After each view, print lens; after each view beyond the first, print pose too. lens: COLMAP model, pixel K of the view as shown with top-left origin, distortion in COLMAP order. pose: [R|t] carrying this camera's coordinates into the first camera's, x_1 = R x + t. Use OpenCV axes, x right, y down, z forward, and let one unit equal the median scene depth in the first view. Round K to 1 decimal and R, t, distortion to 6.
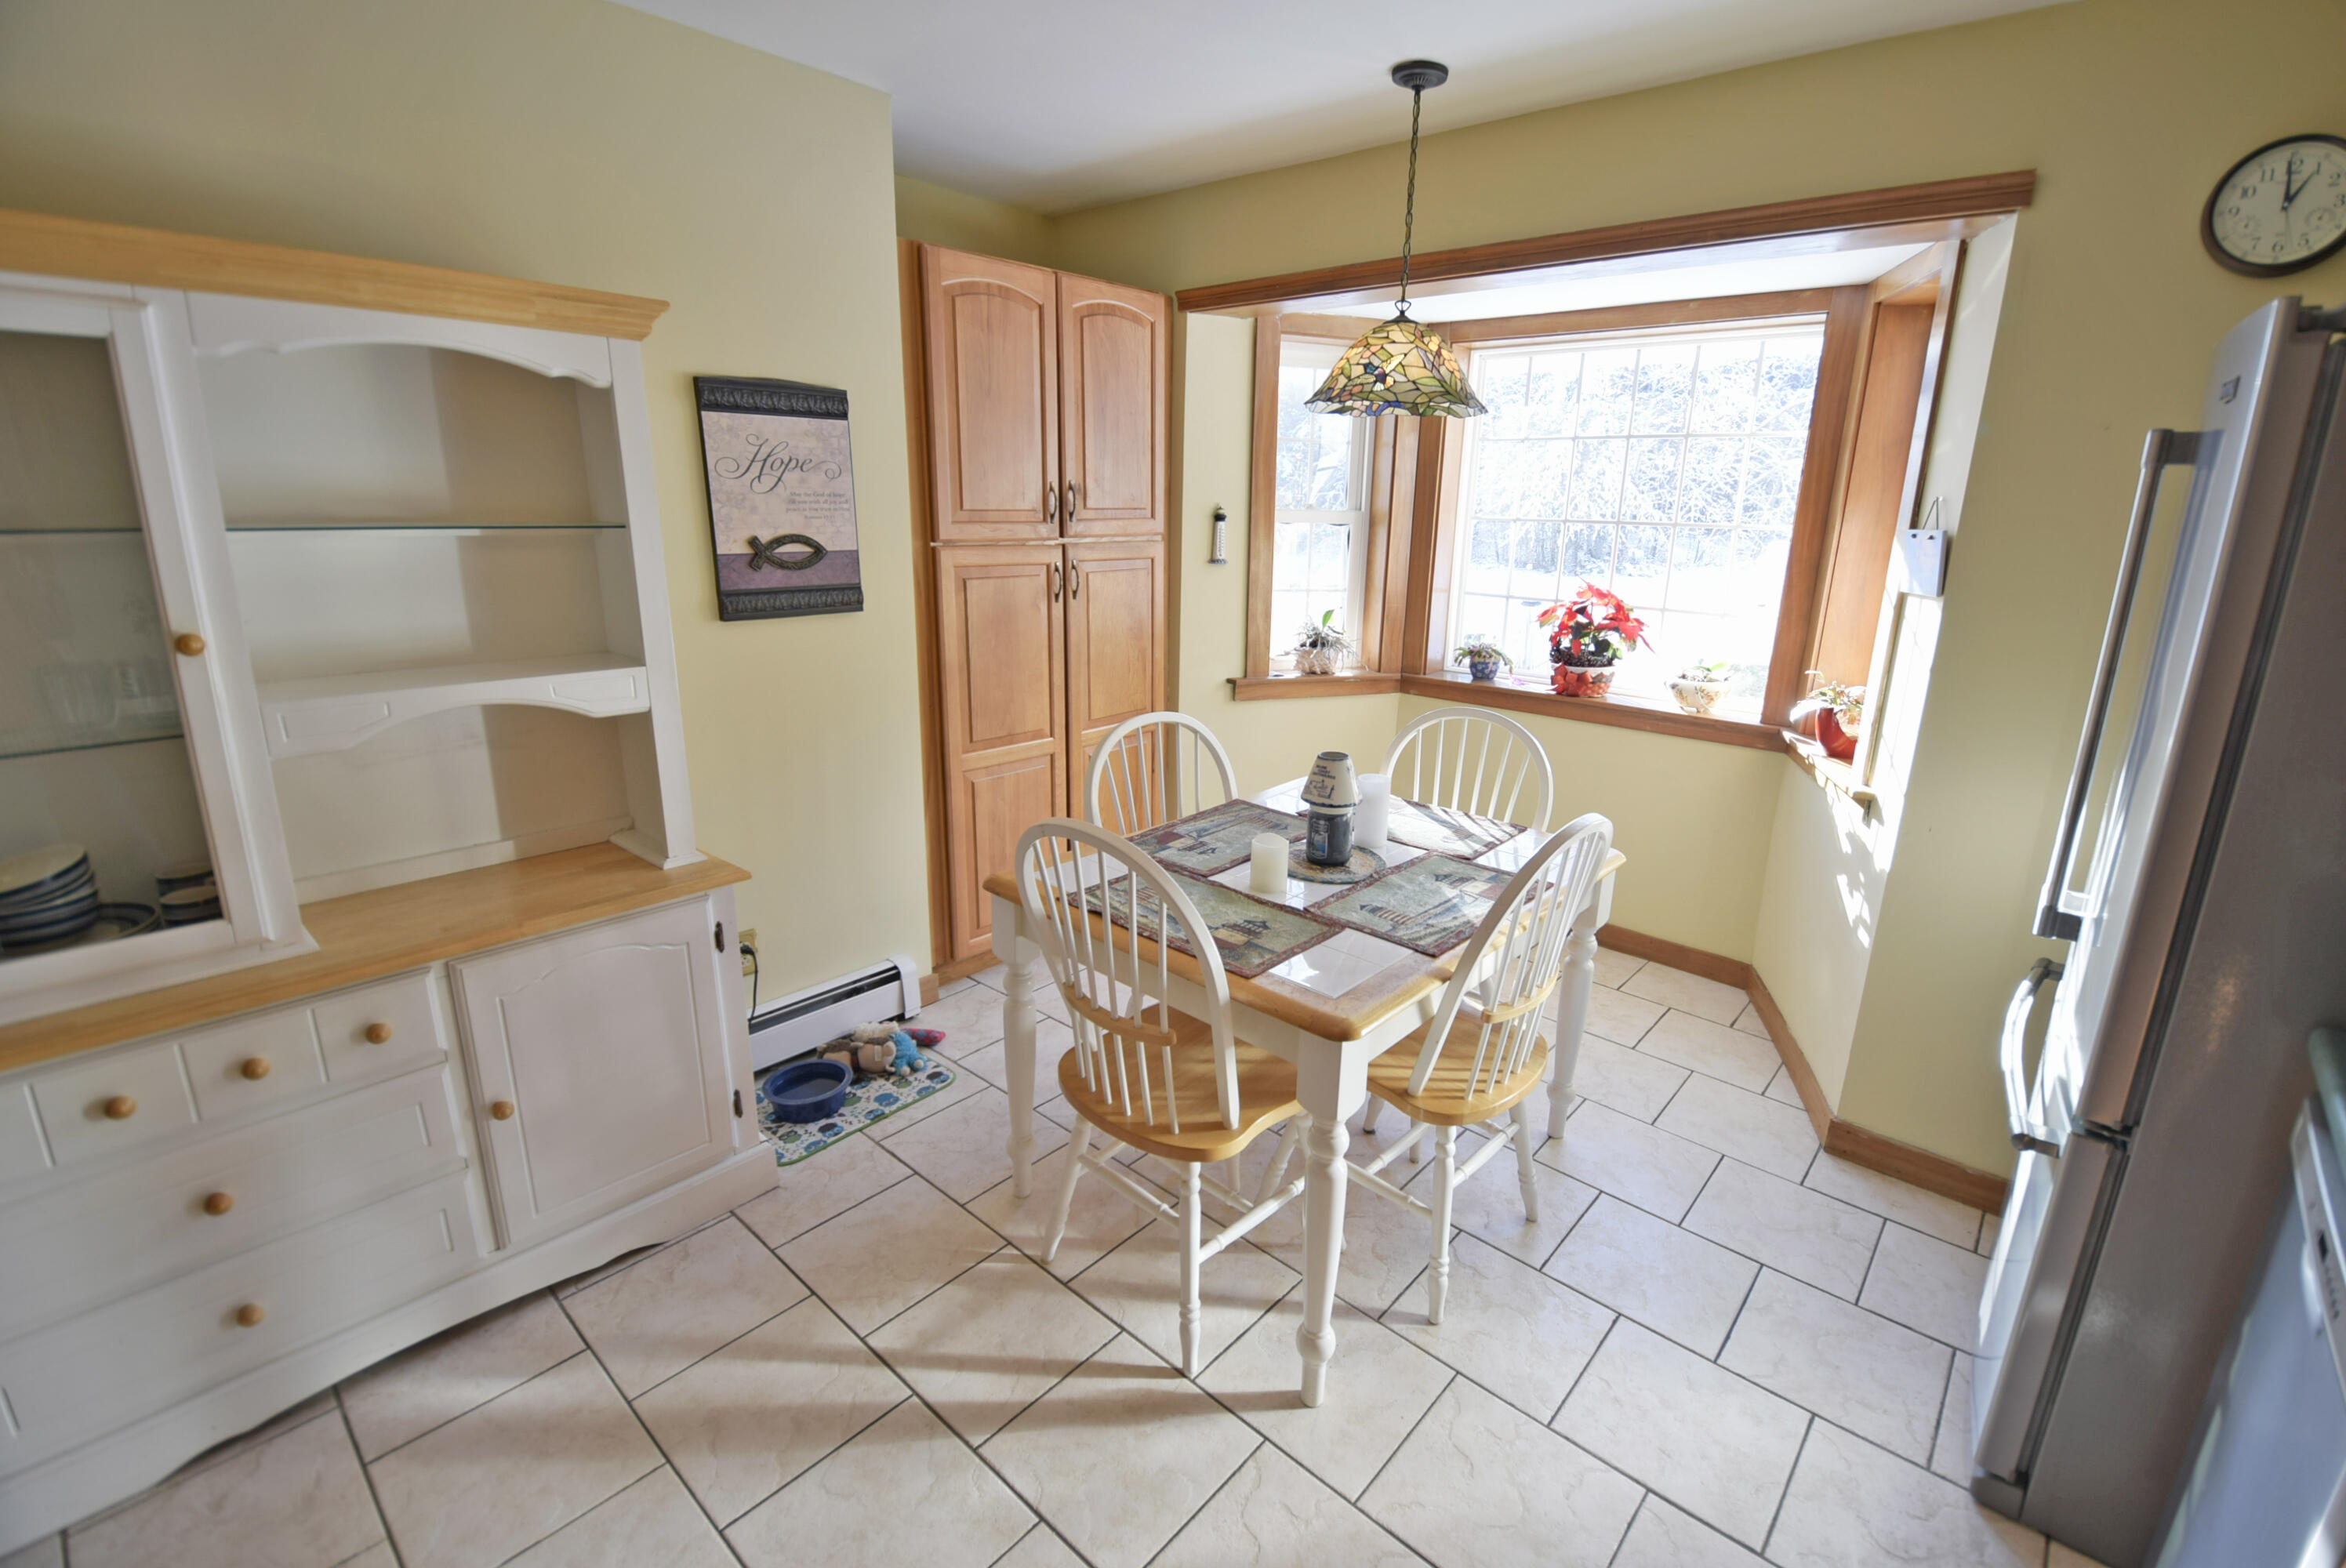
lens RADIAL K [[1030.2, 0, 1198.7], [0, 1030.2, 763.4], [0, 0, 1]] dist [-0.000316, -0.011660]
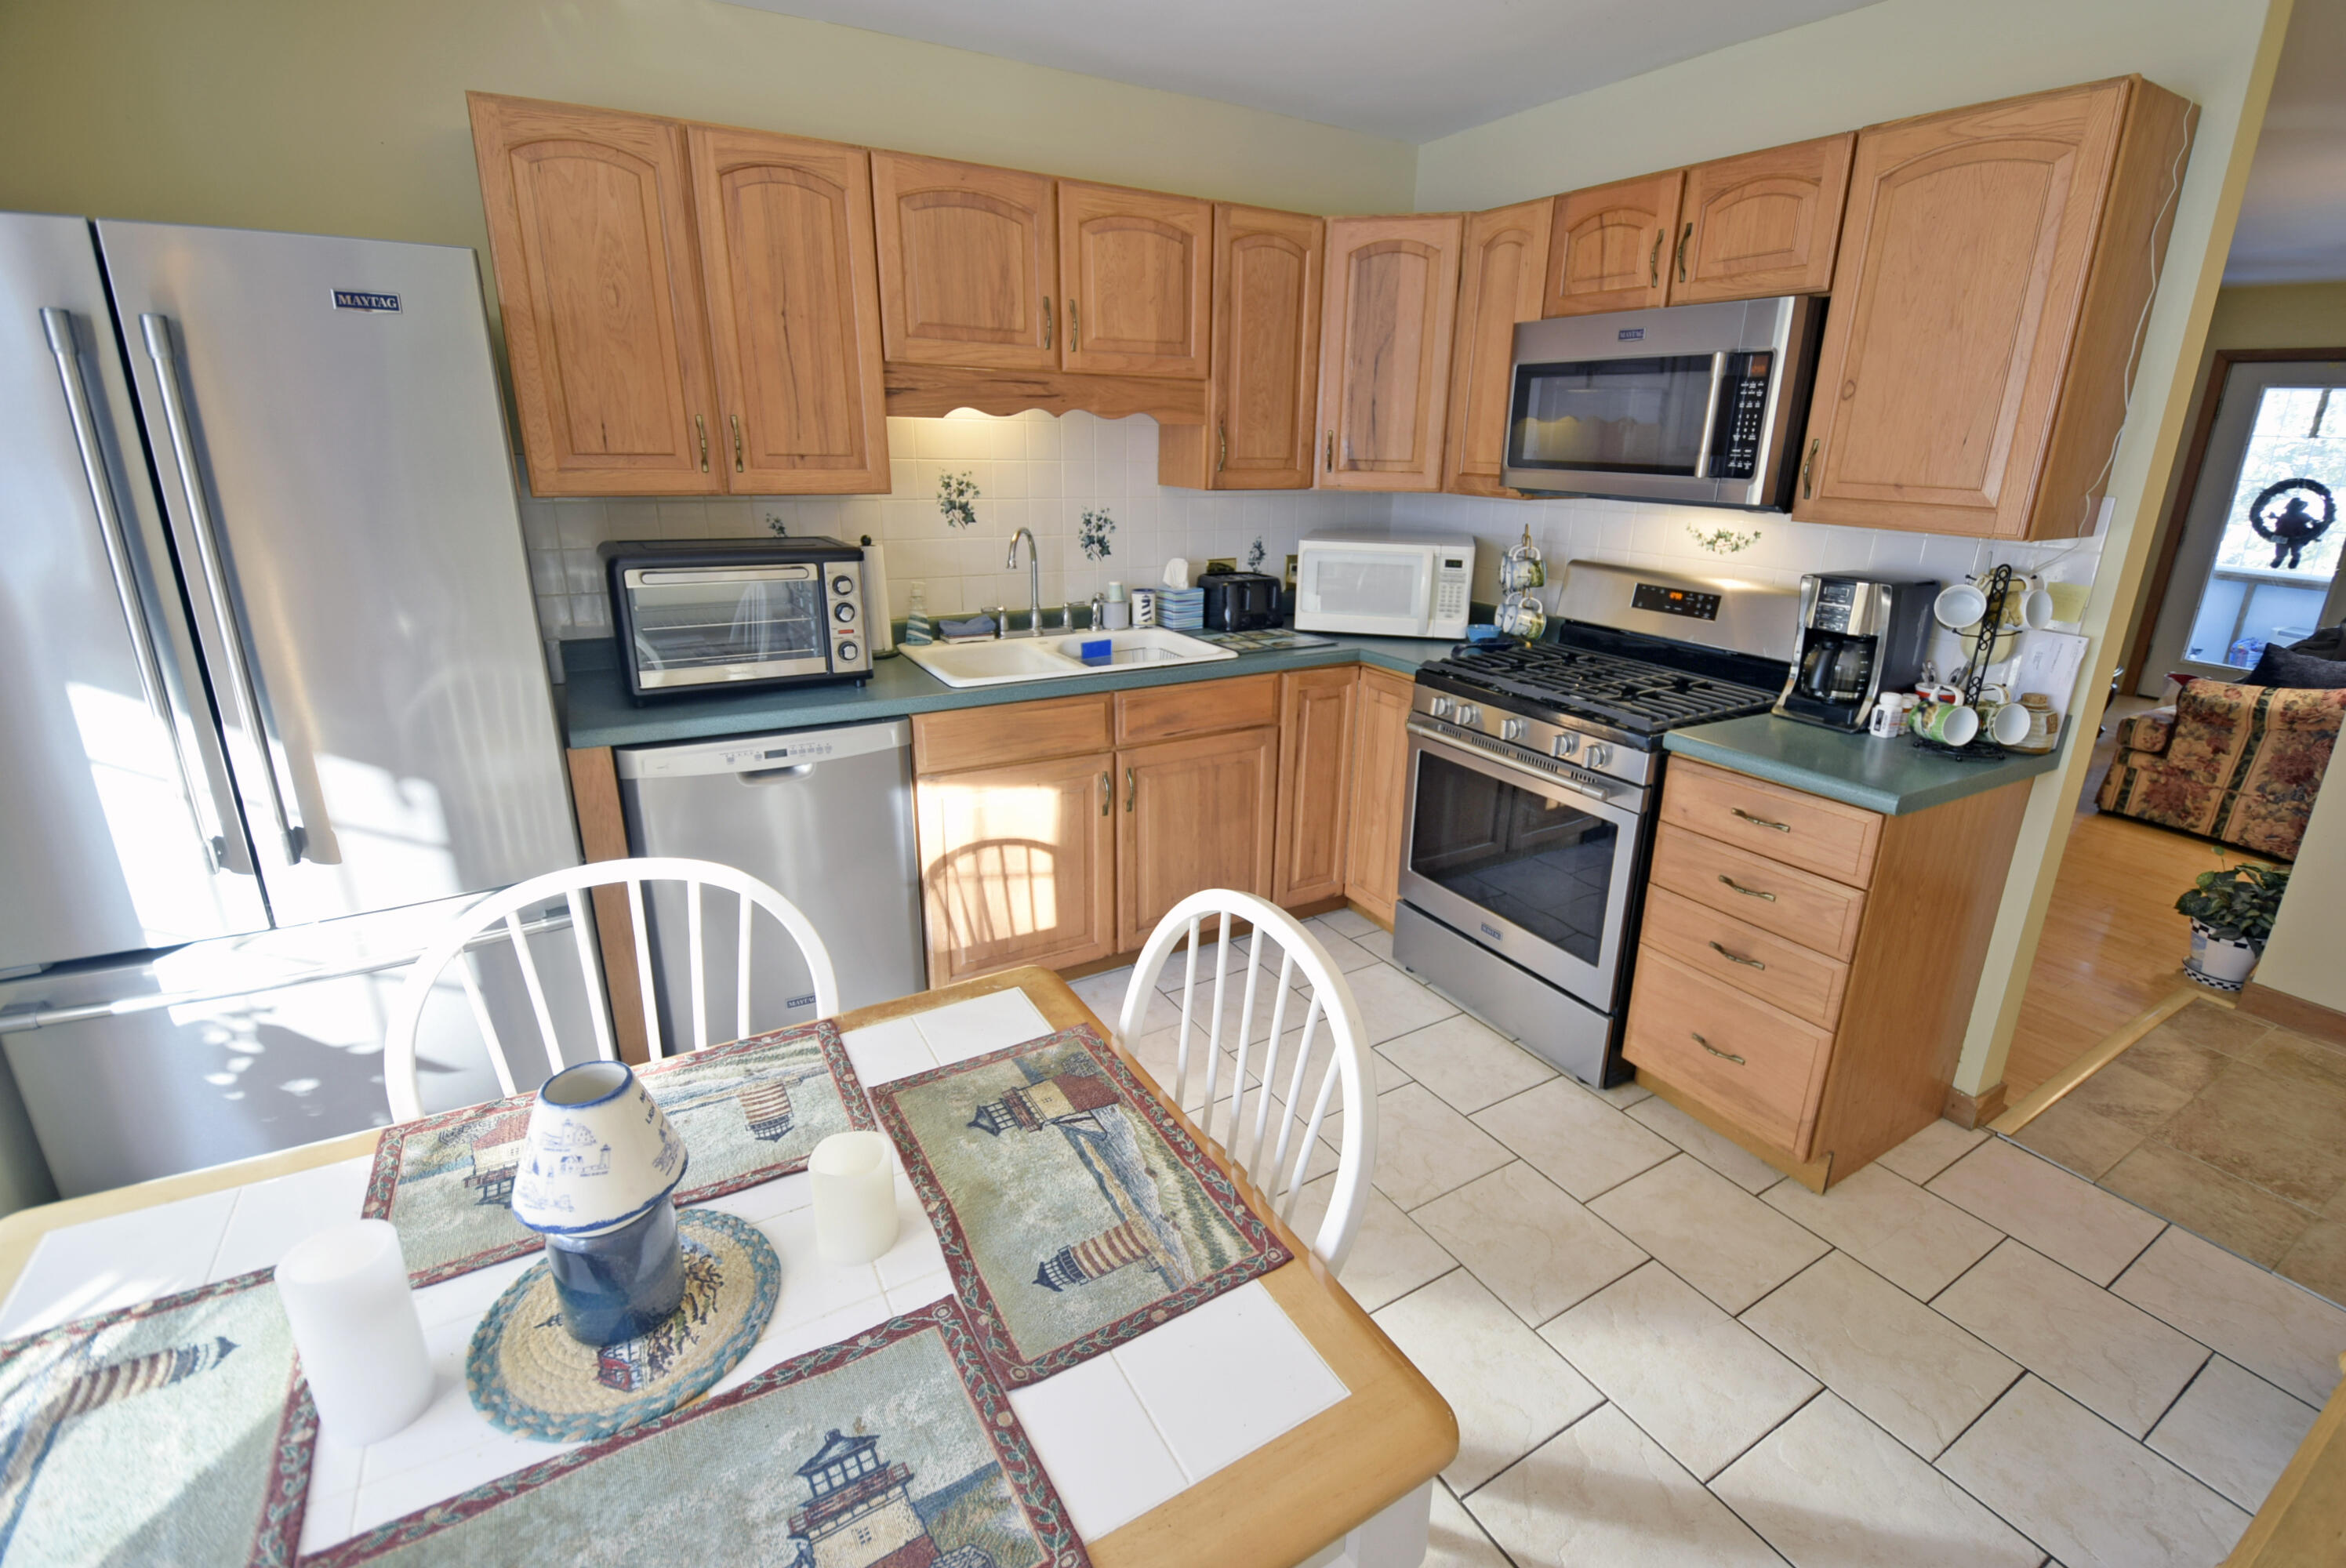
lens RADIAL K [[1030.2, 0, 1191.0], [0, 1030.2, 777.7], [0, 0, 1]] dist [-0.000316, -0.011660]
pose [[-0.953512, -0.132930, 0.270453, -0.160026], [0.033933, 0.844386, 0.534660, -0.276704], [-0.299439, 0.518982, -0.800621, 1.069955]]
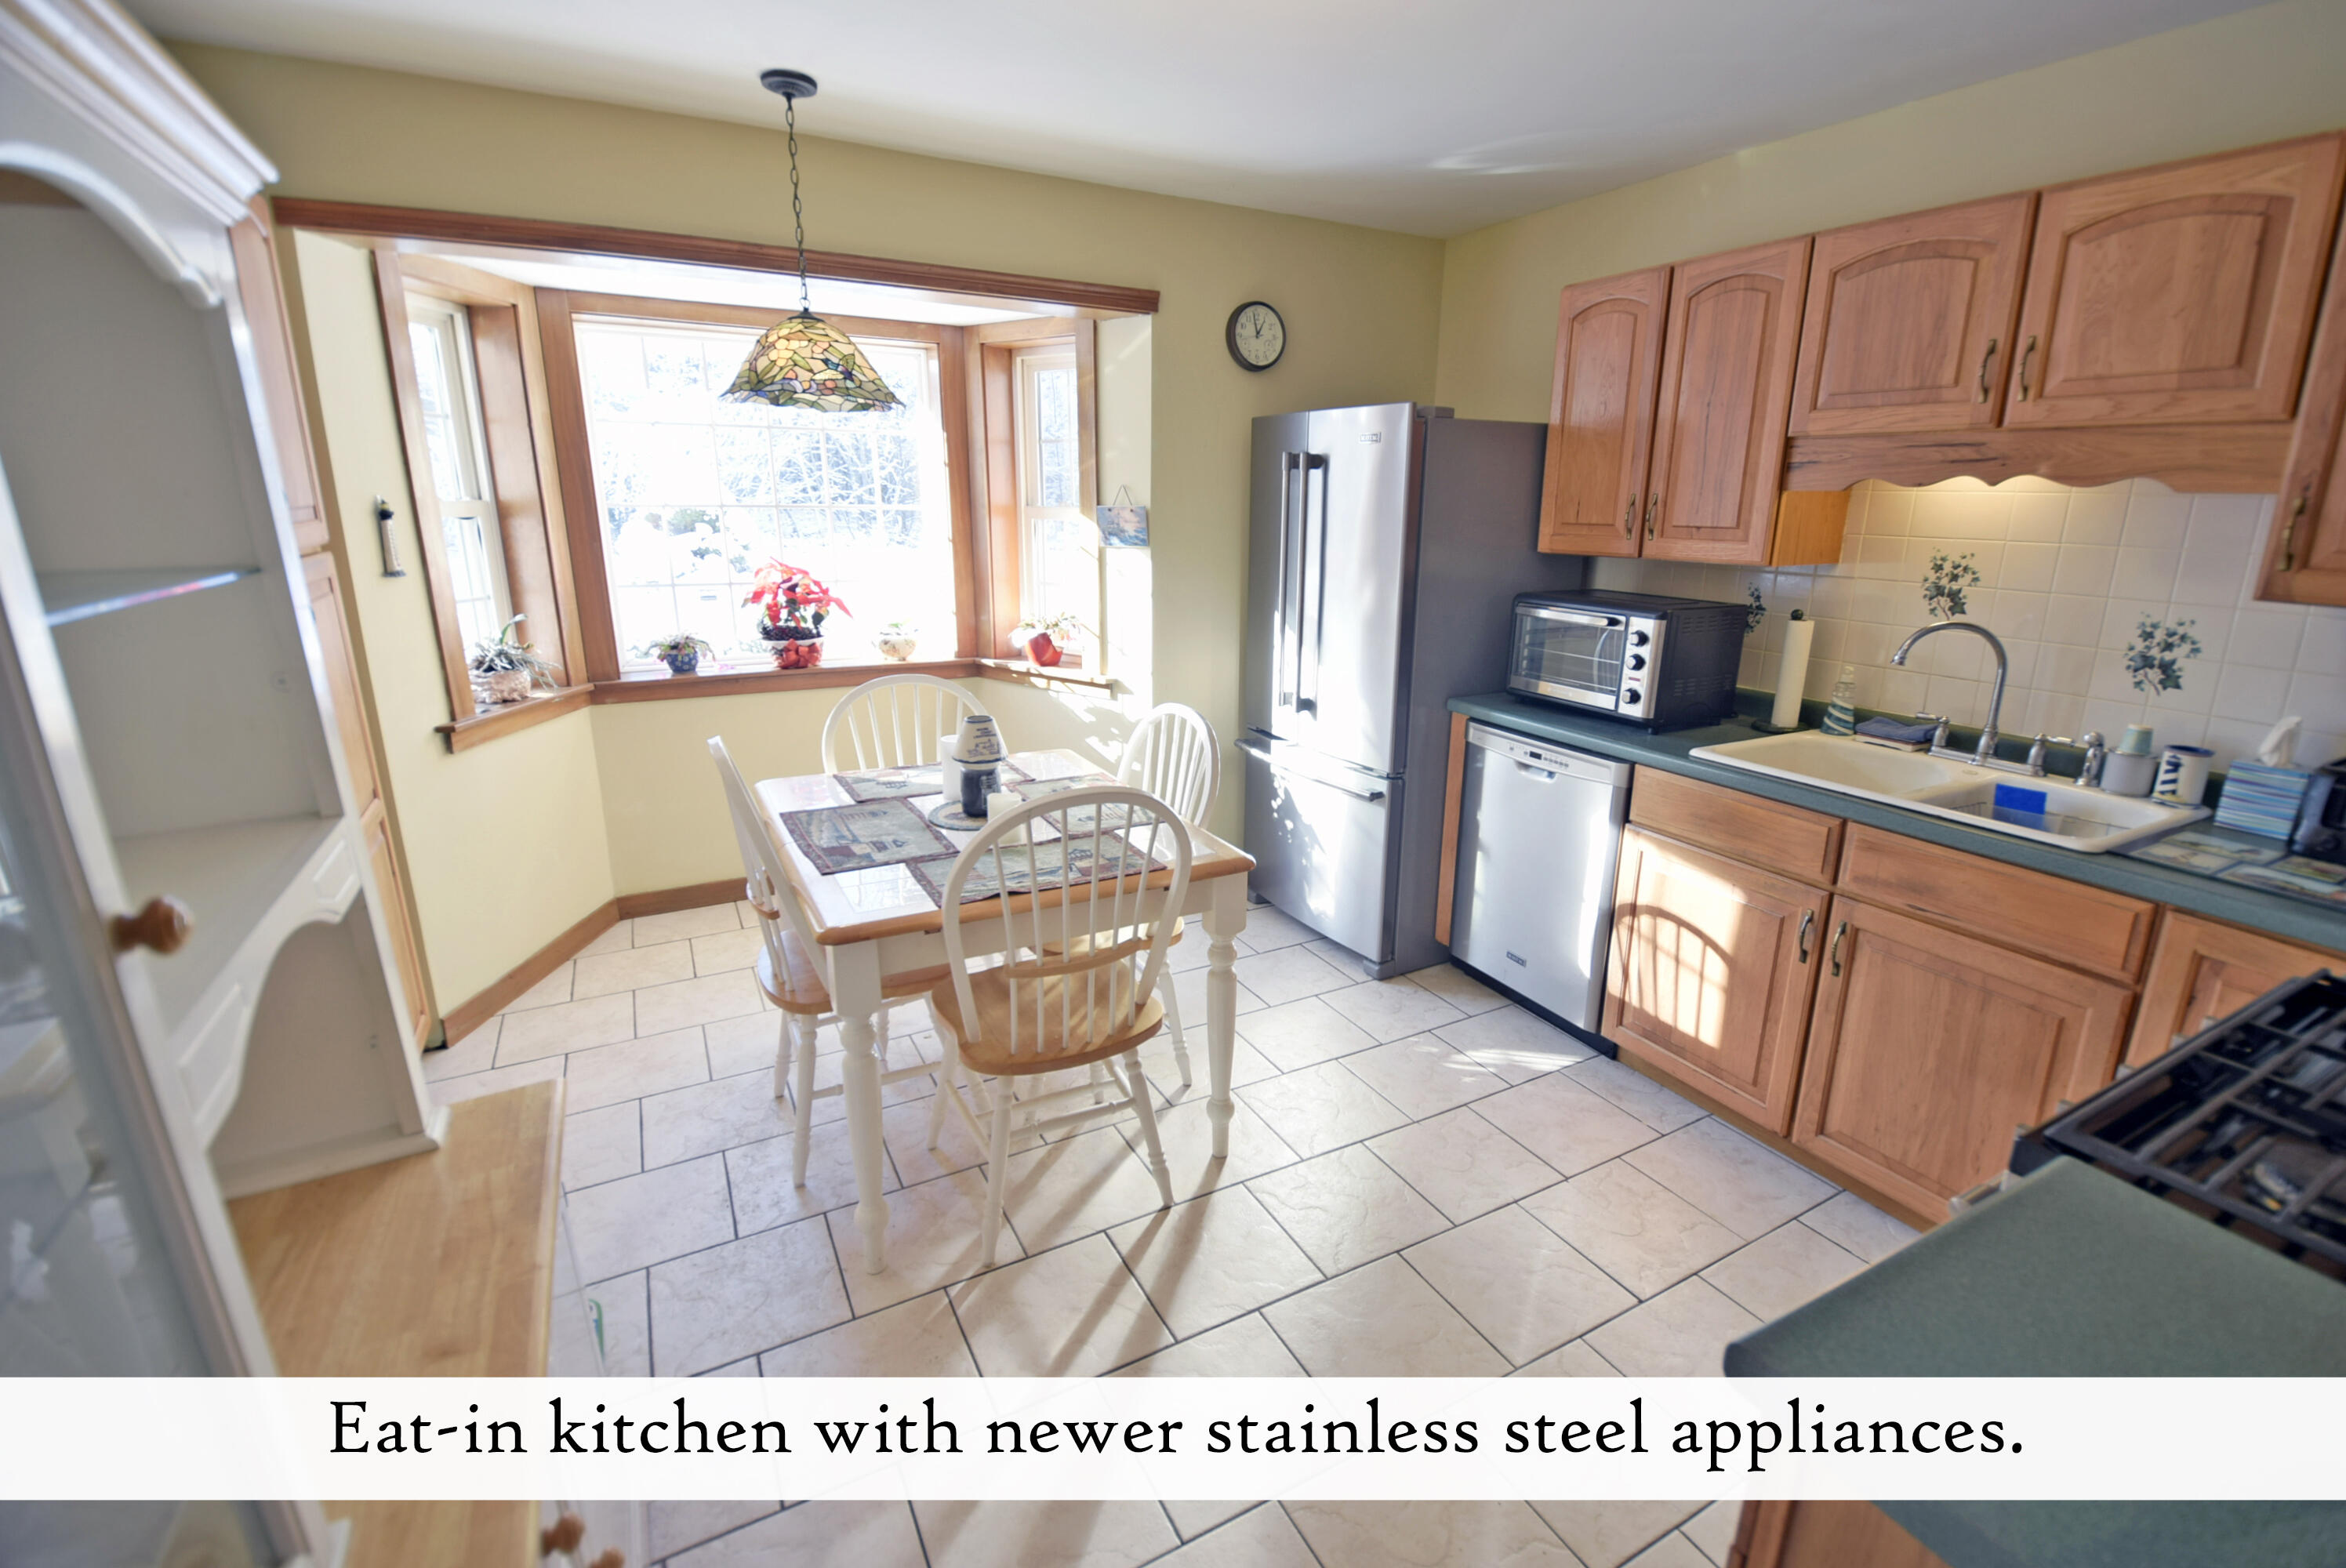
lens RADIAL K [[1030.2, 0, 1217.3], [0, 1030.2, 767.6], [0, 0, 1]] dist [-0.000316, -0.011660]
pose [[0.332521, -0.256627, 0.907509, -0.746636], [0.231663, 0.955009, 0.185175, -0.095379], [-0.914200, 0.148661, 0.377012, 0.305385]]
